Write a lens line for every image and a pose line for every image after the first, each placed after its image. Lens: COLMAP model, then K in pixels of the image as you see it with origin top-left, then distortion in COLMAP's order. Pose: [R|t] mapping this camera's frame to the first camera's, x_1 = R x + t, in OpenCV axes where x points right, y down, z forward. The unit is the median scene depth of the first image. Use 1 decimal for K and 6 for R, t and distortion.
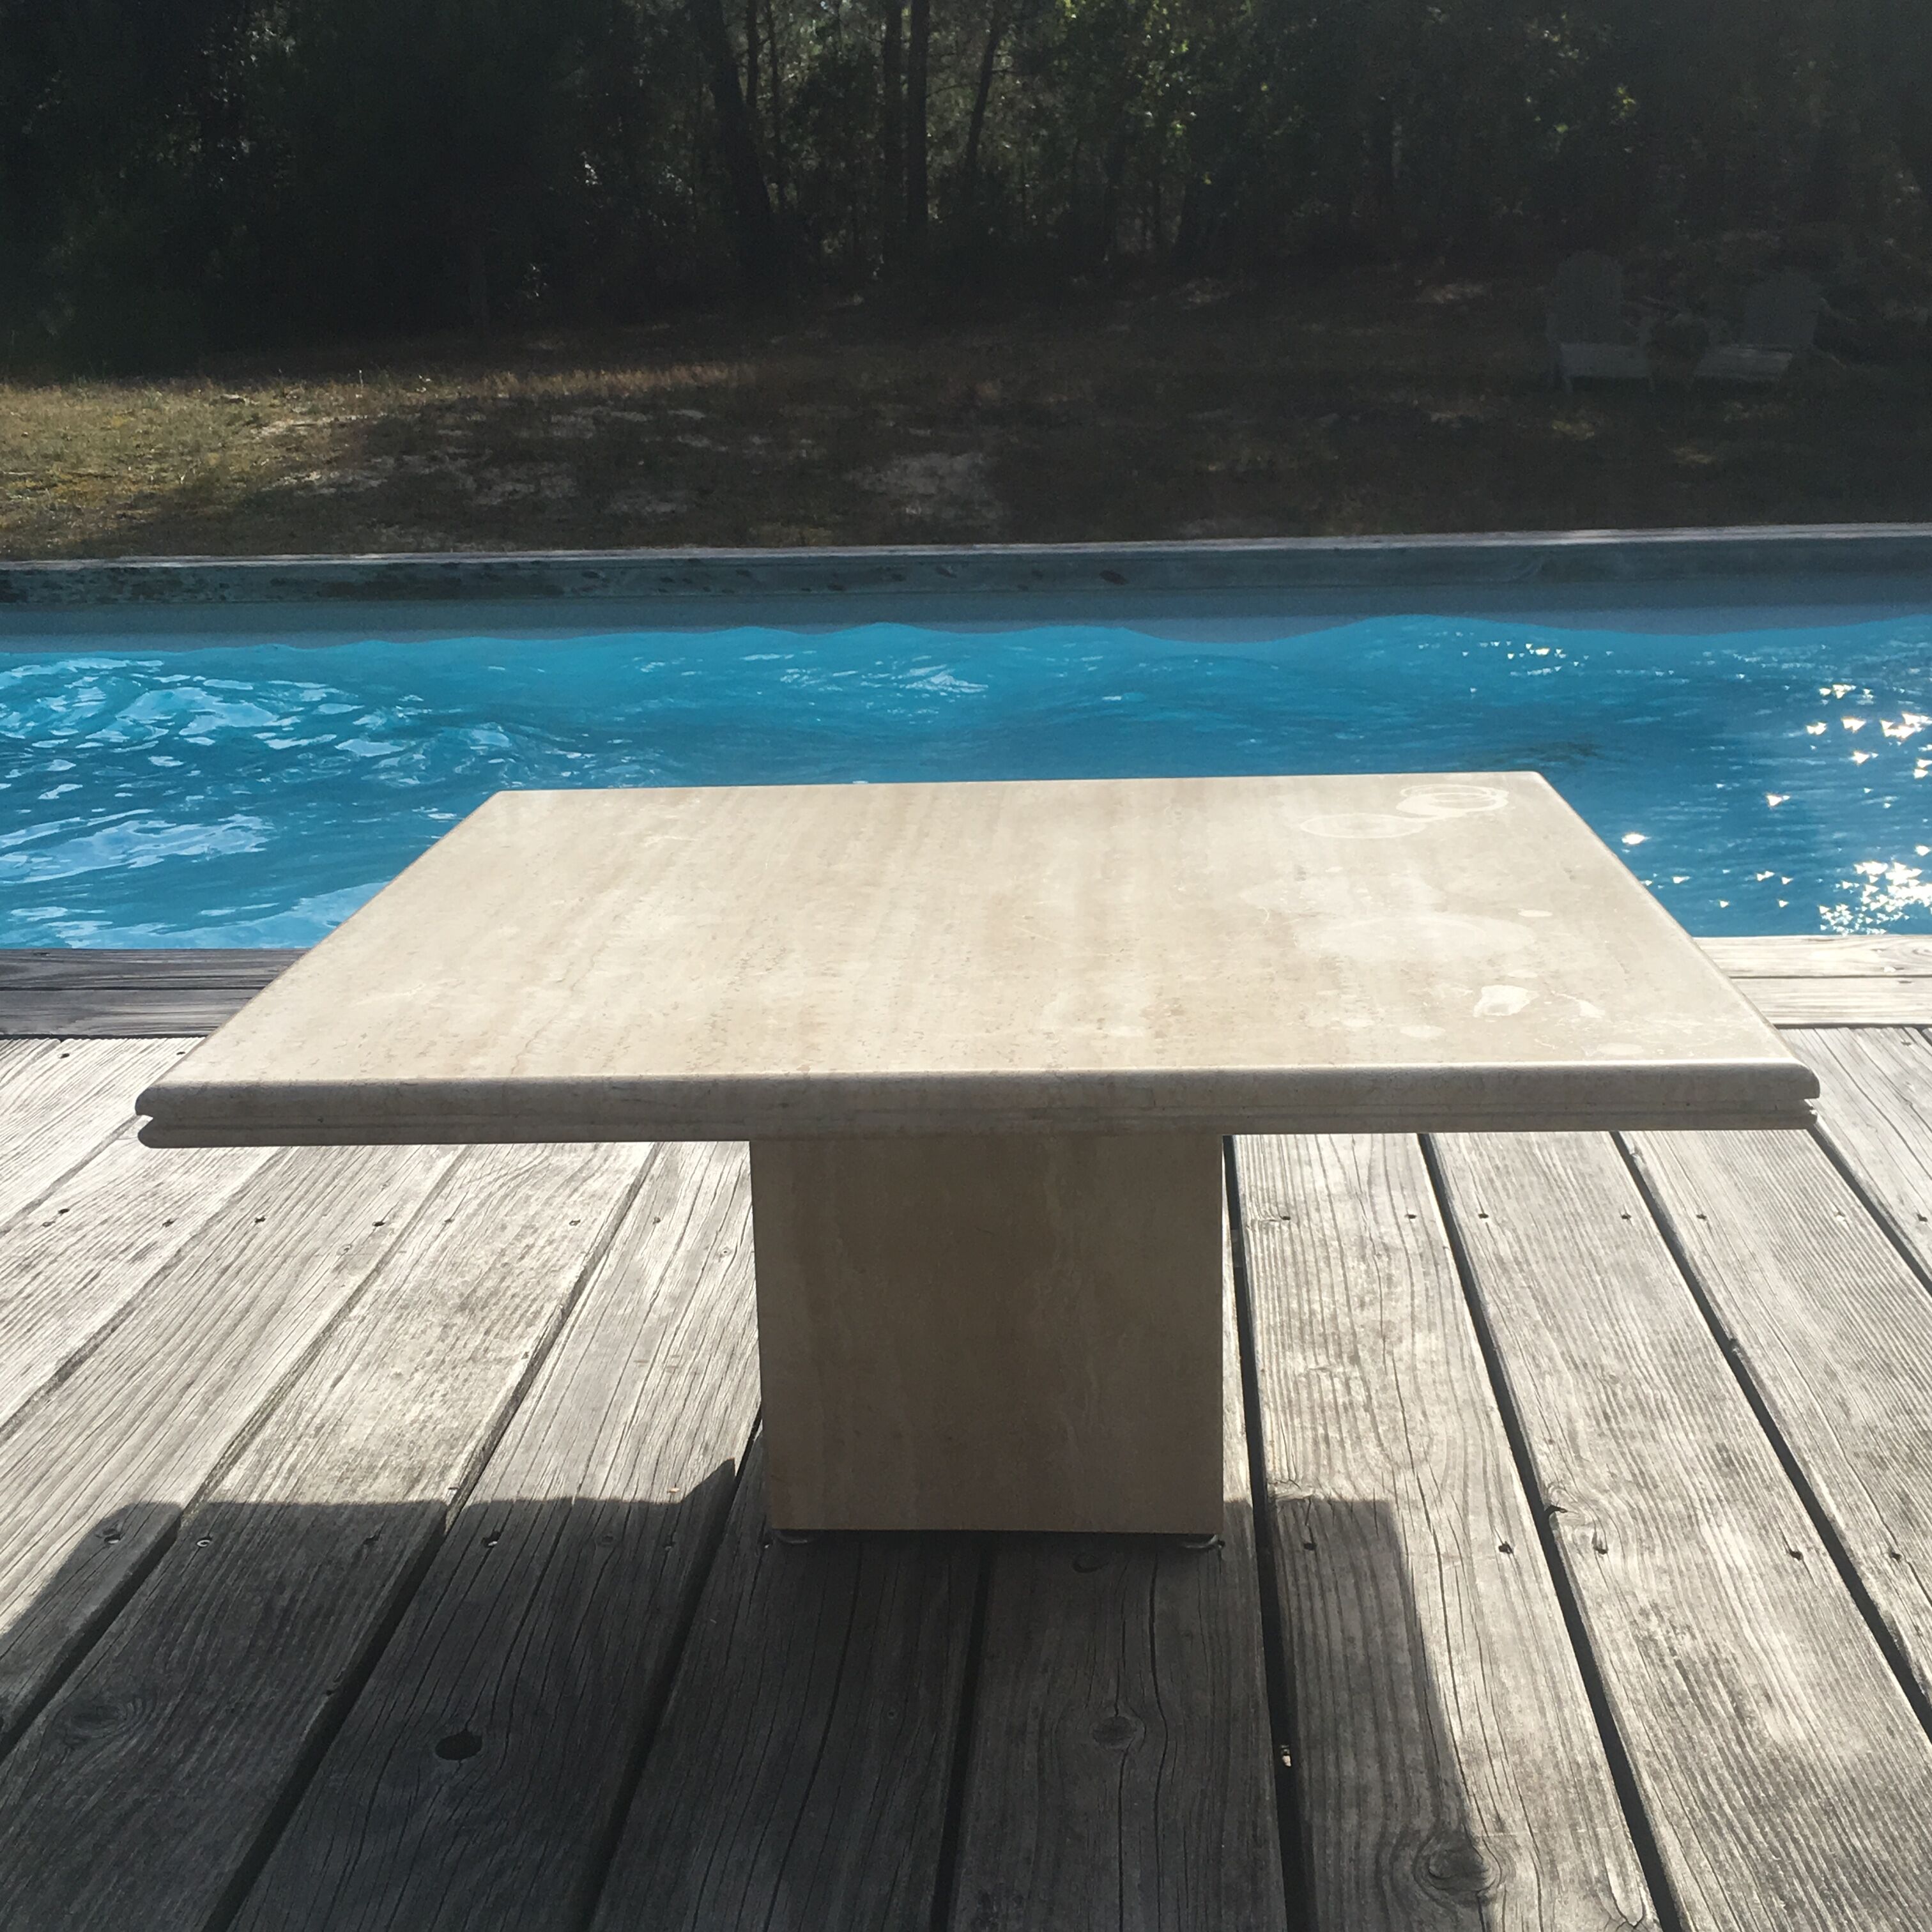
lens RADIAL K [[2698.1, 0, 961.4], [0, 2698.1, 992.4], [0, 0, 1]] dist [0.057526, -0.009215]
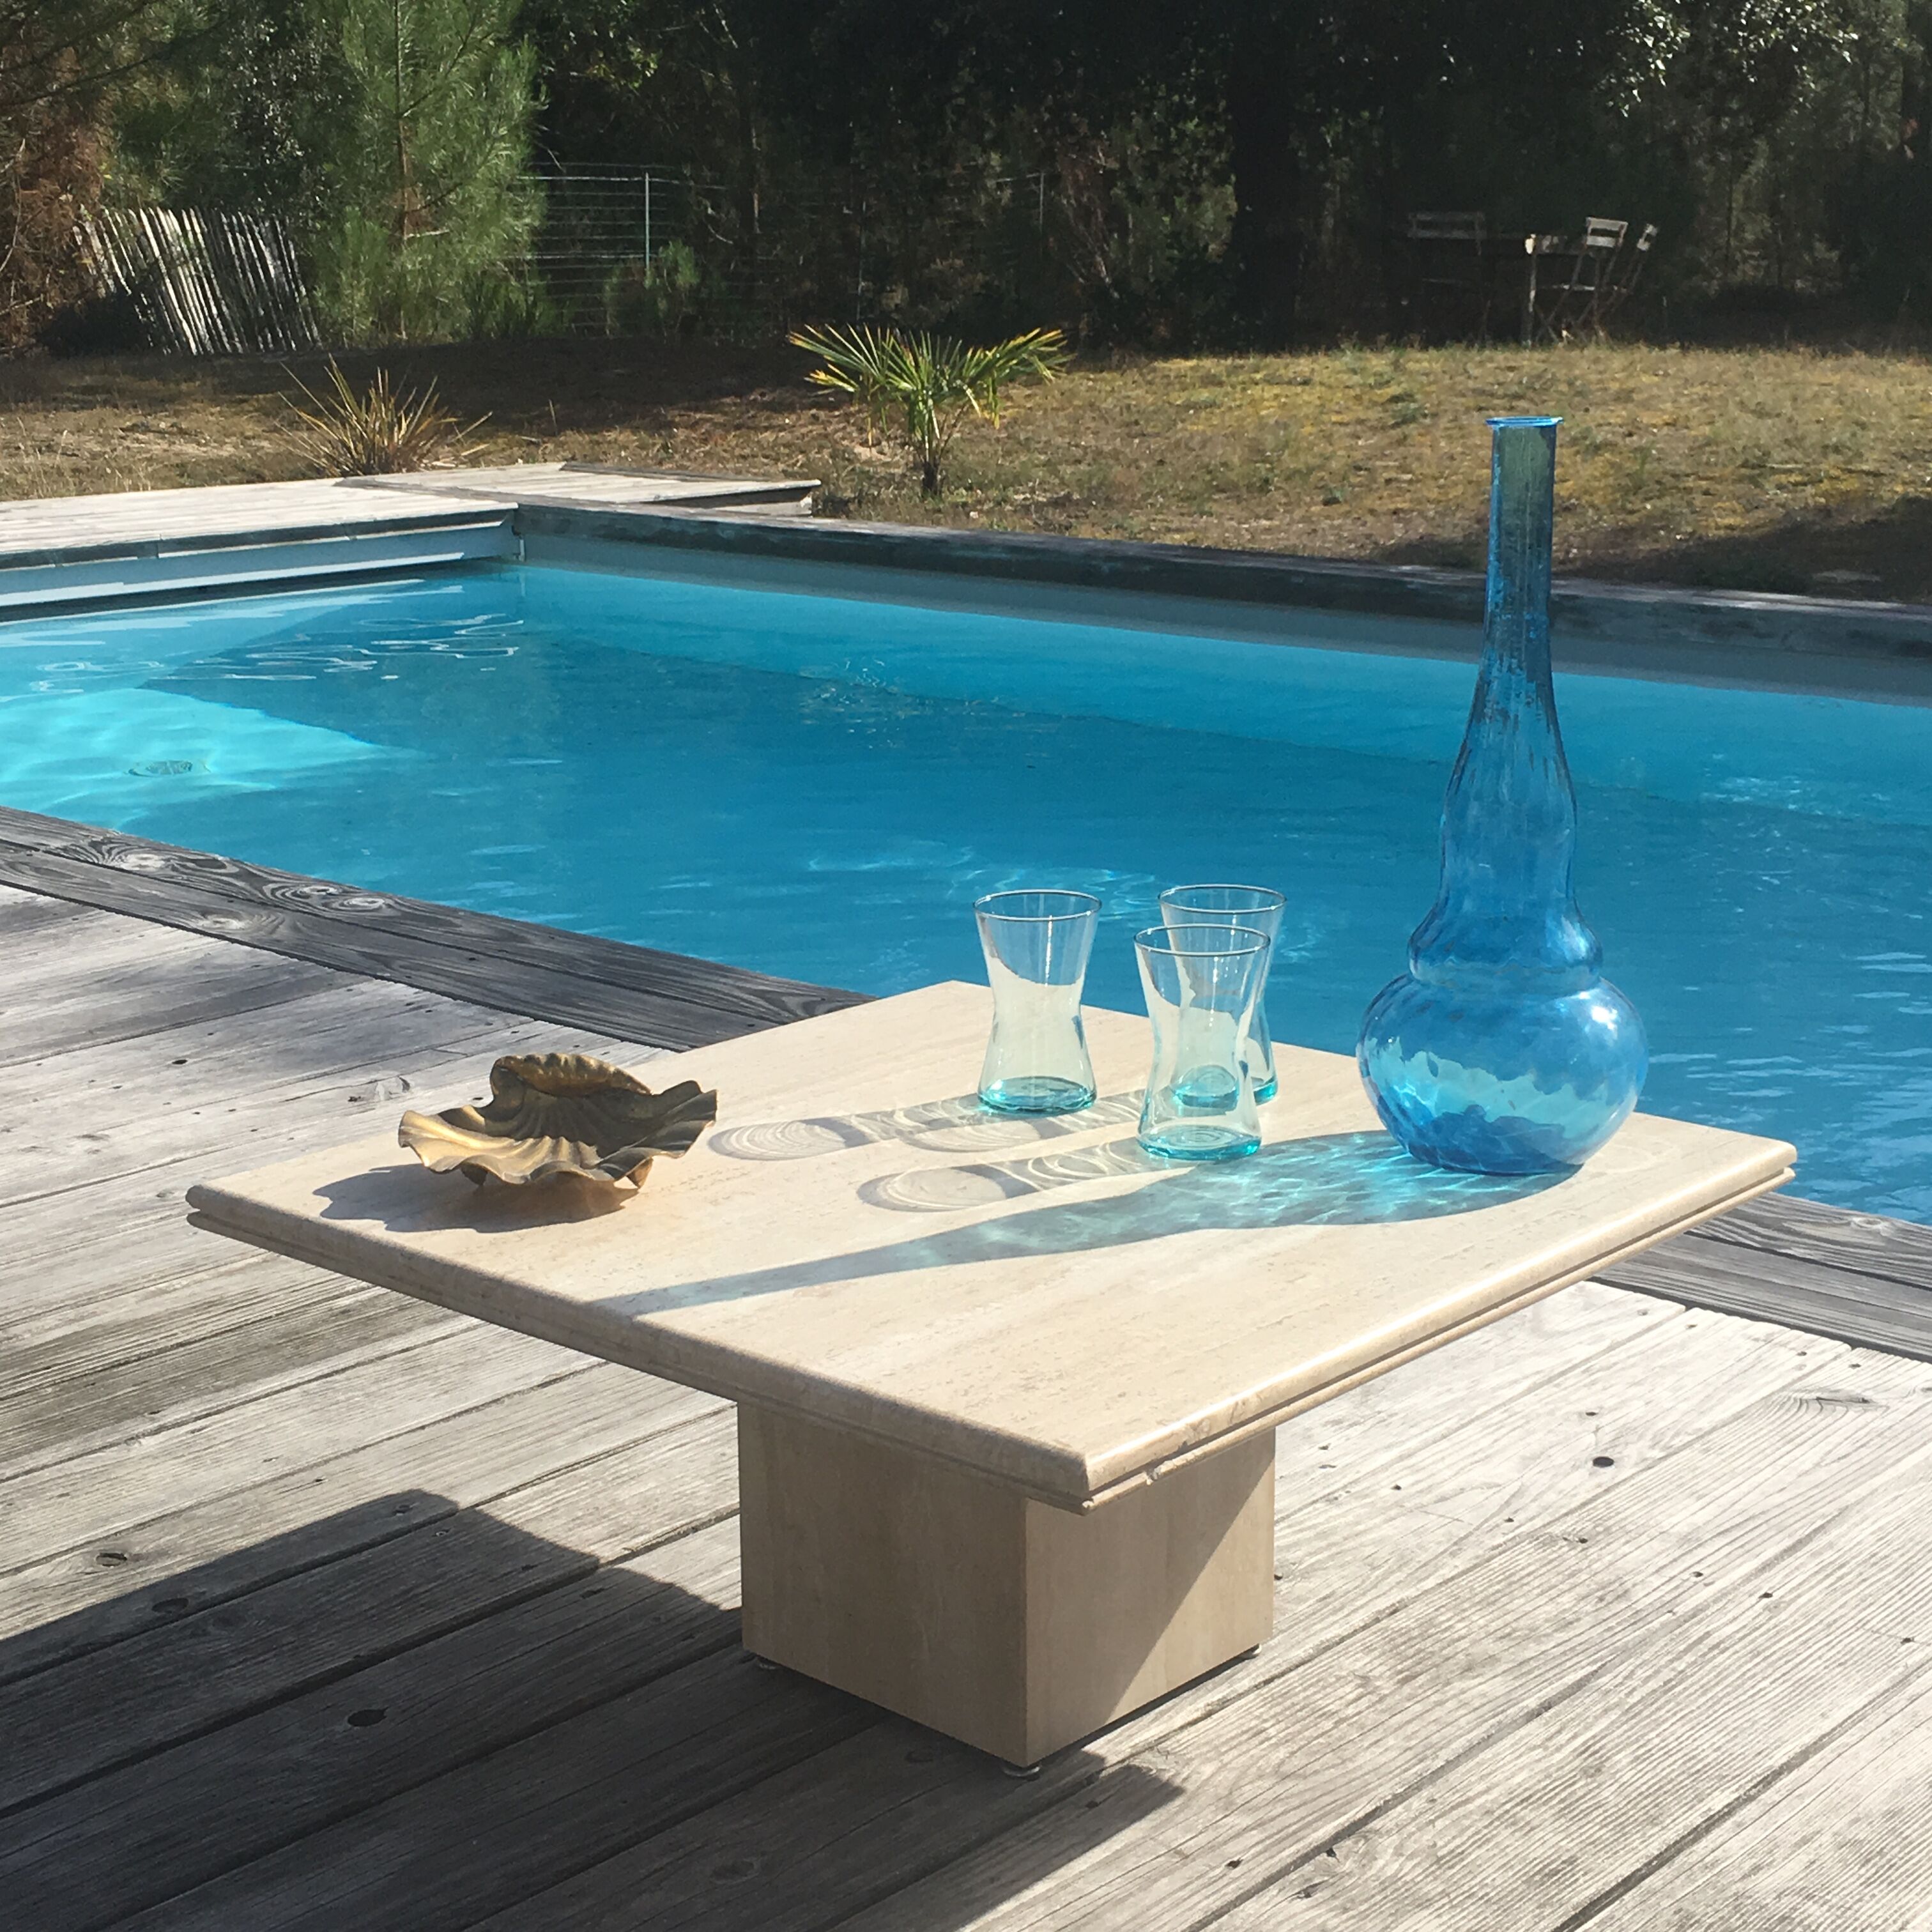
lens RADIAL K [[3179.8, 0, 945.4], [0, 3179.8, 968.9], [0, 0, 1]] dist [0.048033, 0.023887]
pose [[0.781504, 0.159812, -0.603085, 0.720198], [-0.168114, 0.984824, 0.043120, -0.156837], [0.600824, 0.067689, 0.796510, -0.083680]]
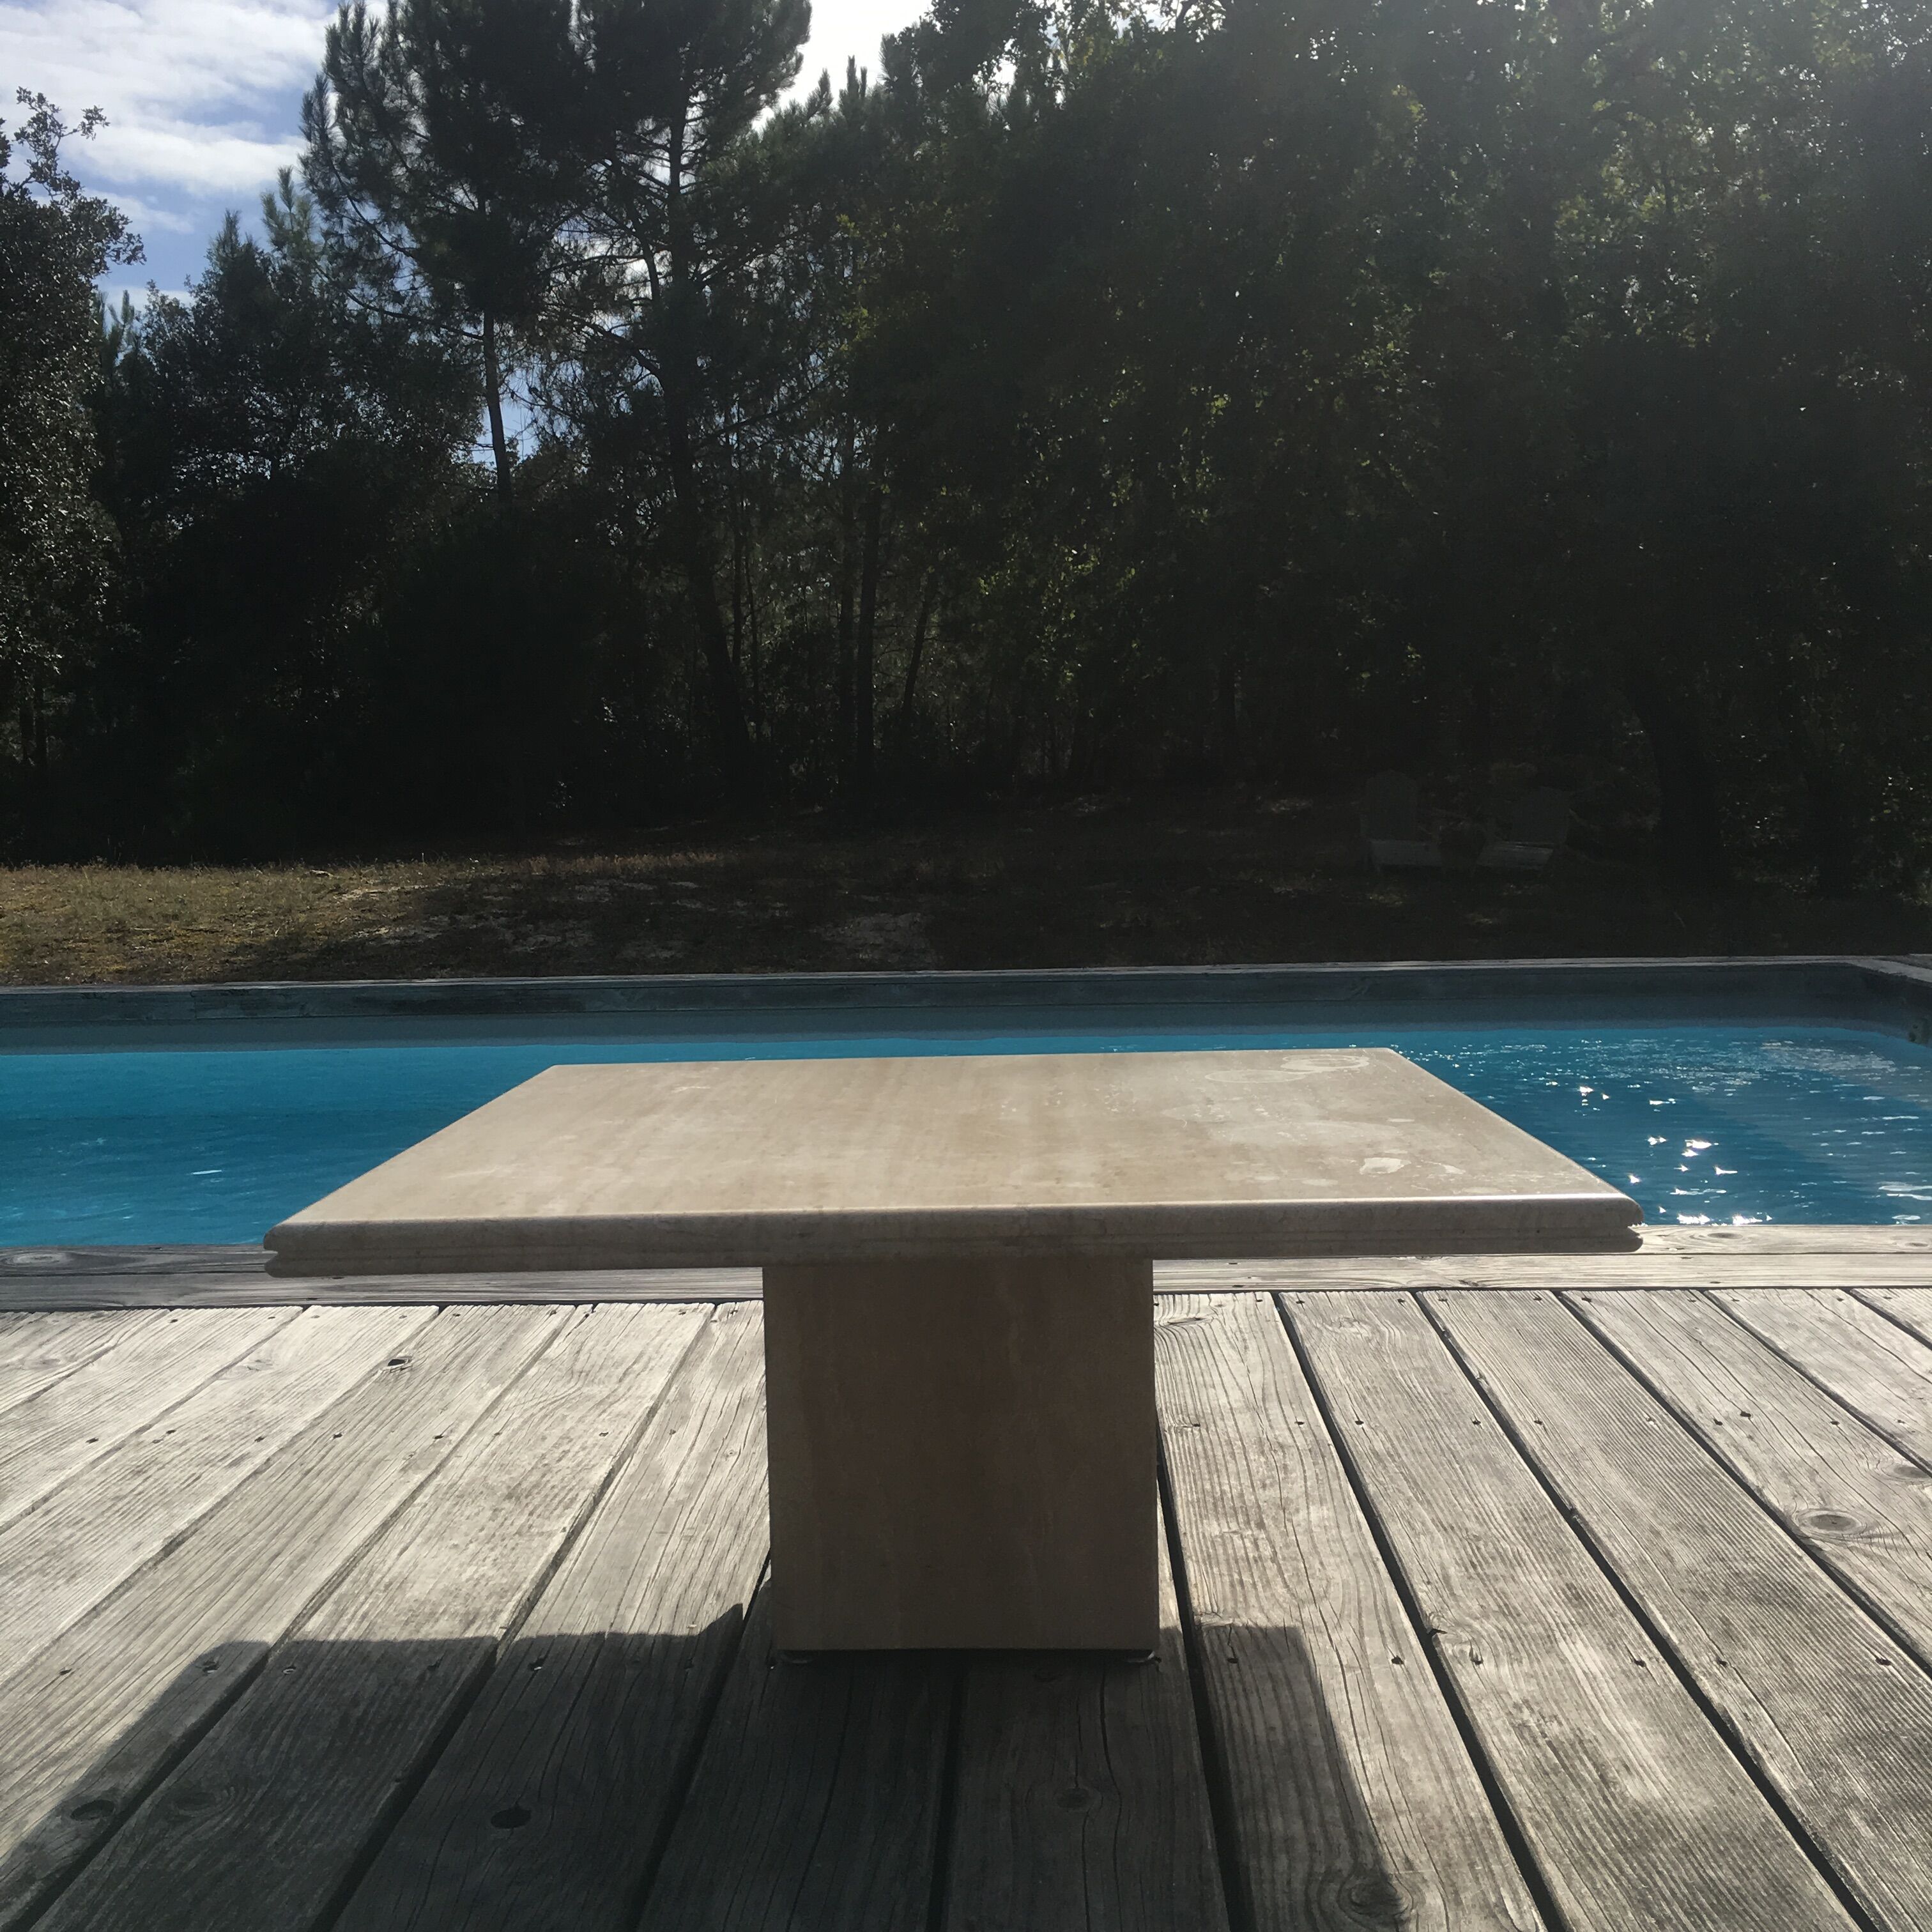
lens RADIAL K [[2193.7, 0, 963.5], [0, 2193.7, 979.0], [0, 0, 1]] dist [0.079641, -0.104676]
pose [[0.999561, 0.000525, 0.029627, -0.015806], [0.004688, 0.984454, -0.175582, 0.071543], [-0.029259, 0.175643, 0.984019, 0.000405]]
